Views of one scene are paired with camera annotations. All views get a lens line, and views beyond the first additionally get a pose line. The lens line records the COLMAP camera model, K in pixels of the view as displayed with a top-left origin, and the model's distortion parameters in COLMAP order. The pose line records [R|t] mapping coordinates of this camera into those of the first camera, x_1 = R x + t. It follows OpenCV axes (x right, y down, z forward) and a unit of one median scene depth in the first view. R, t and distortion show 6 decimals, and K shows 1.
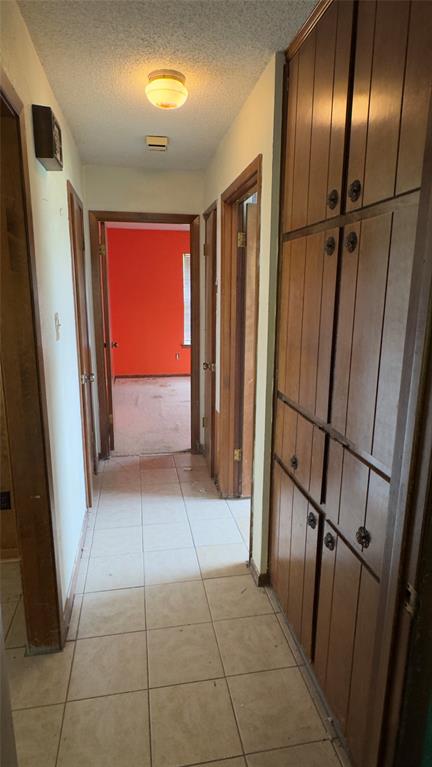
lens RADIAL K [[439.2, 0, 216.9], [0, 439.2, 384.0], [0, 0, 1]] dist [-0.002422, 0.000026]
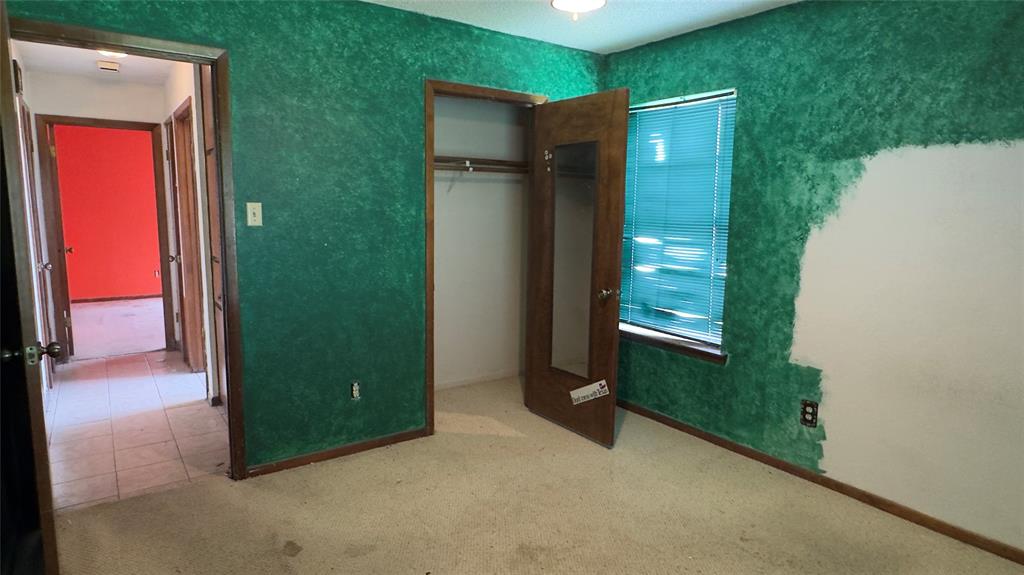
lens RADIAL K [[586.3, 0, 509.6], [0, 586.3, 285.6], [0, 0, 1]] dist [-0.002422, 0.000026]
pose [[0.908477, -0.054953, 0.414307, 0.120772], [0.085686, 0.994750, -0.055948, 0.165933], [-0.409057, 0.086328, 0.908416, -0.625963]]
